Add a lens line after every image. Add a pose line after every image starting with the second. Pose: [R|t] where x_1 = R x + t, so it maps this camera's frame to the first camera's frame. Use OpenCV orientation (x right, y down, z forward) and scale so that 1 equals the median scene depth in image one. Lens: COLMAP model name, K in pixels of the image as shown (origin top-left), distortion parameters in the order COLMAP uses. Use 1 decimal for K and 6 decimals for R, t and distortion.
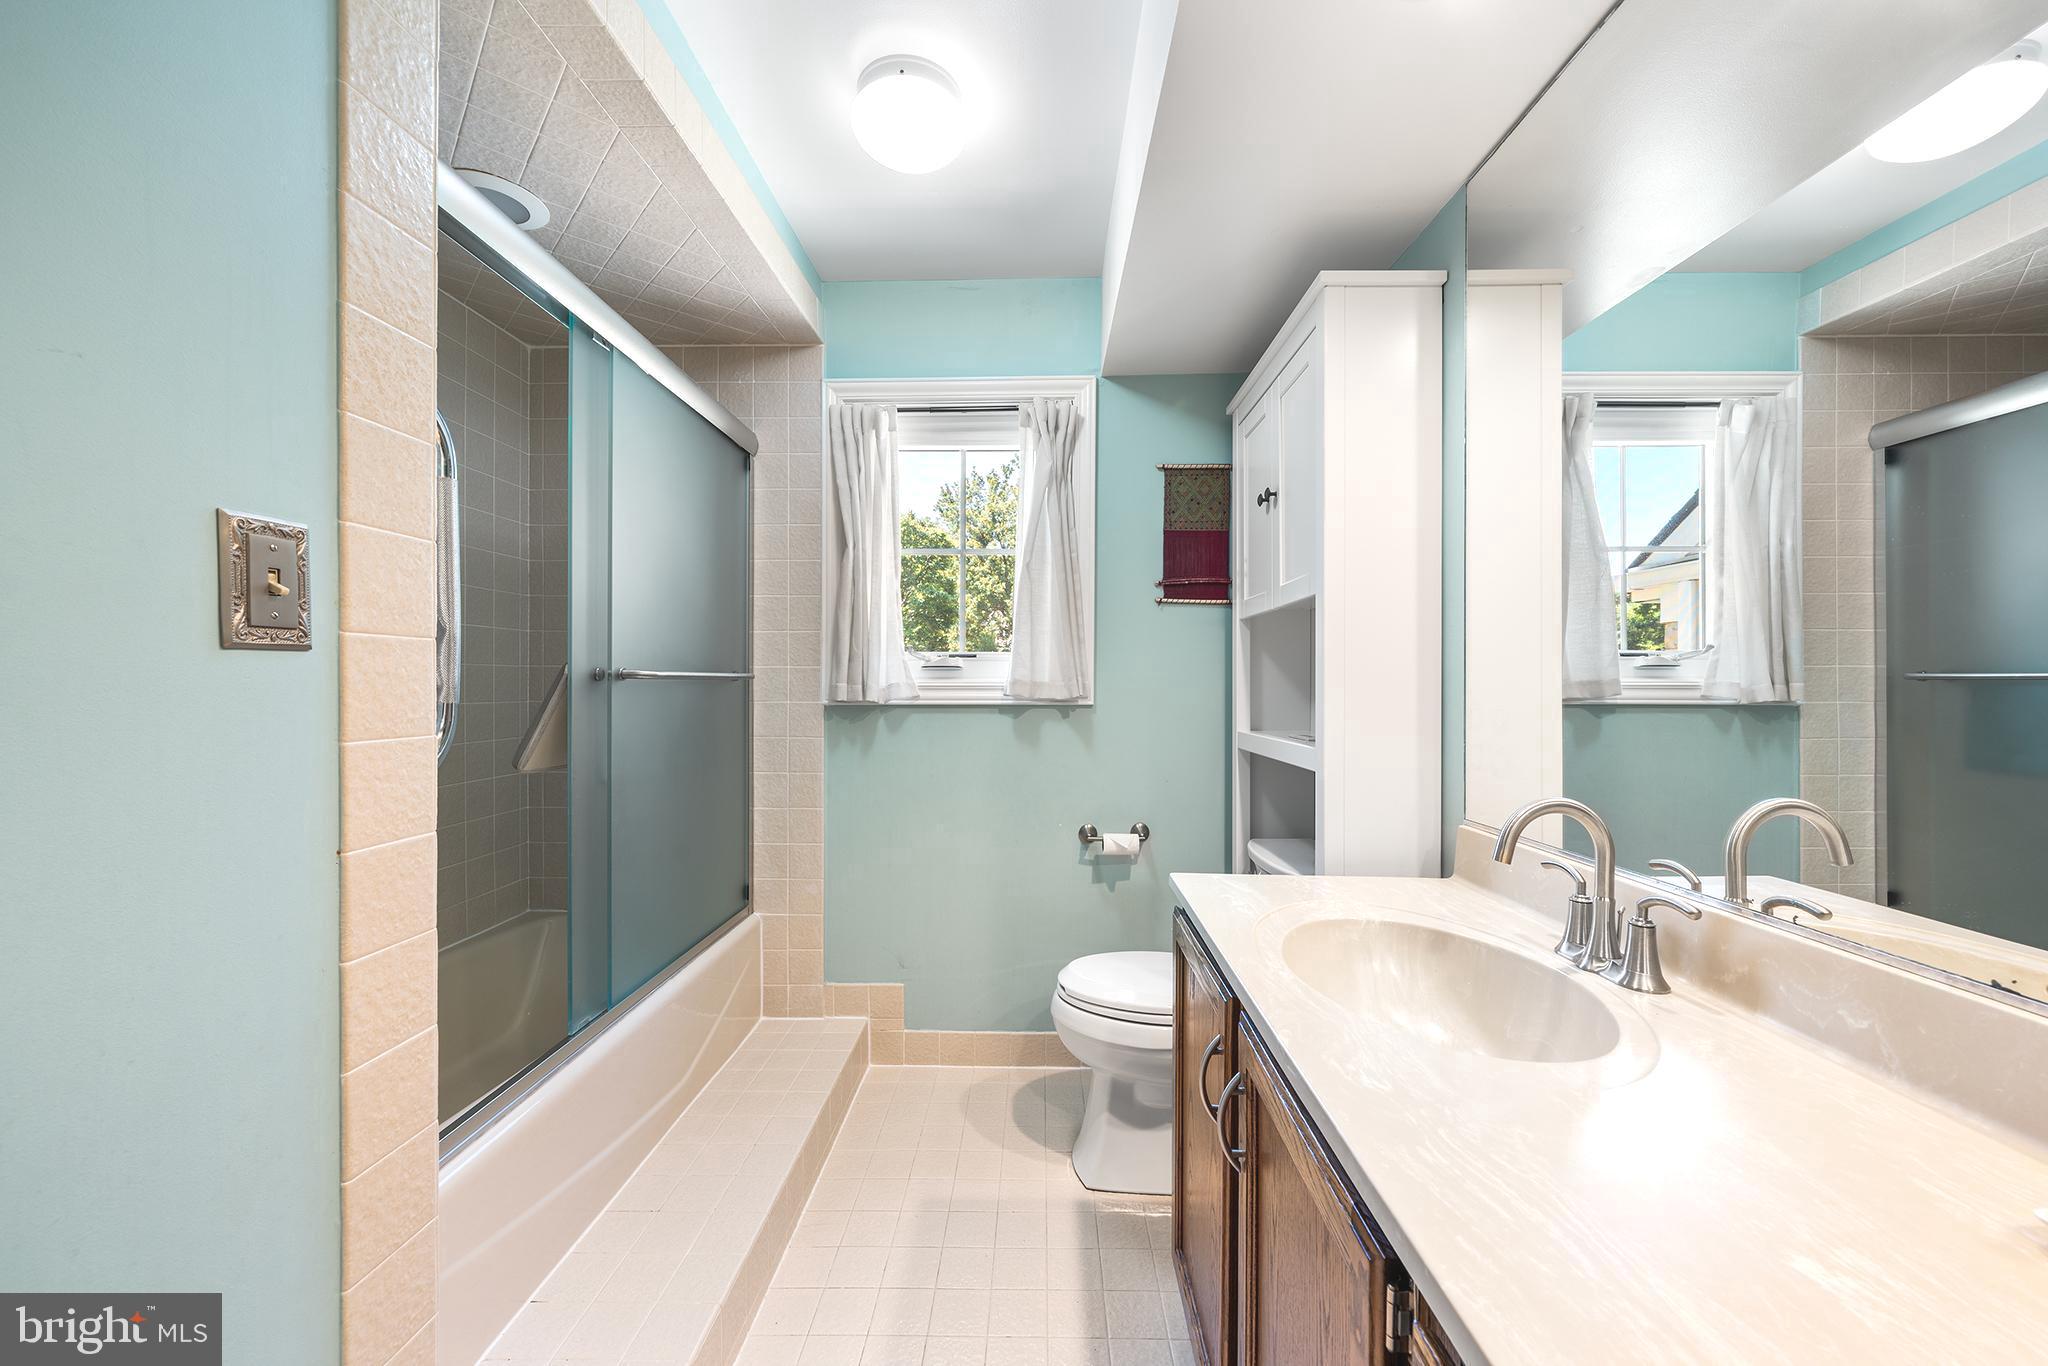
lens RADIAL K [[761.5, 0, 1023.2], [0, 761.5, 685.4], [0, 0, 1]] dist [-0.000950, -0.000311]
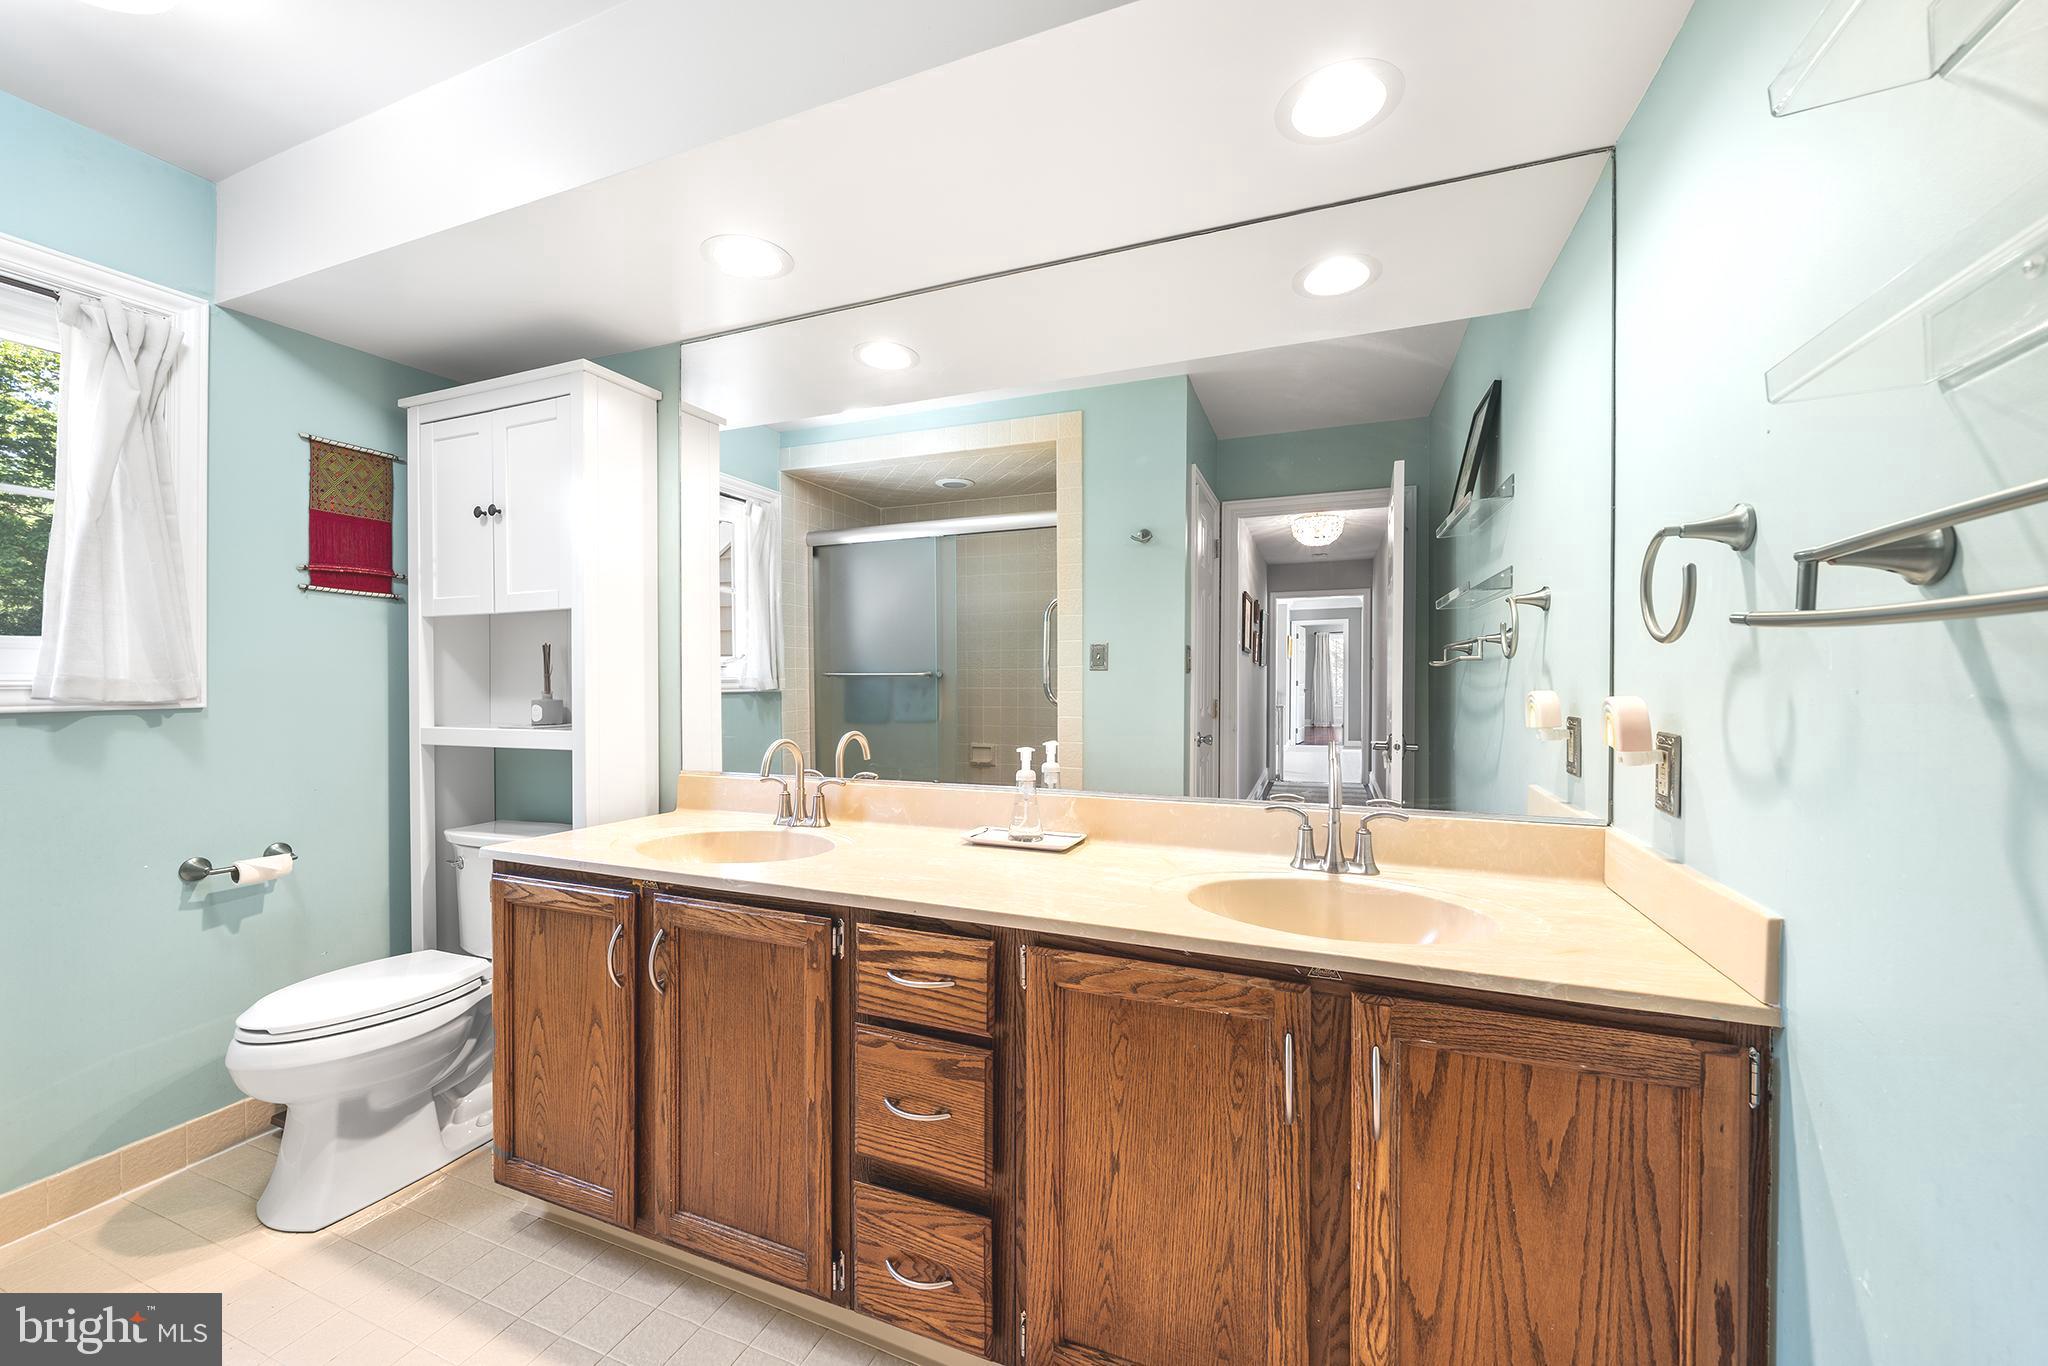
lens RADIAL K [[761.5, 0, 1023.2], [0, 761.5, 685.4], [0, 0, 1]] dist [-0.000950, -0.000311]
pose [[0.357175, -0.011206, 0.933970, -0.354382], [0.006126, 0.999935, 0.009654, -0.000668], [-0.934017, 0.002274, 0.357220, -0.097763]]
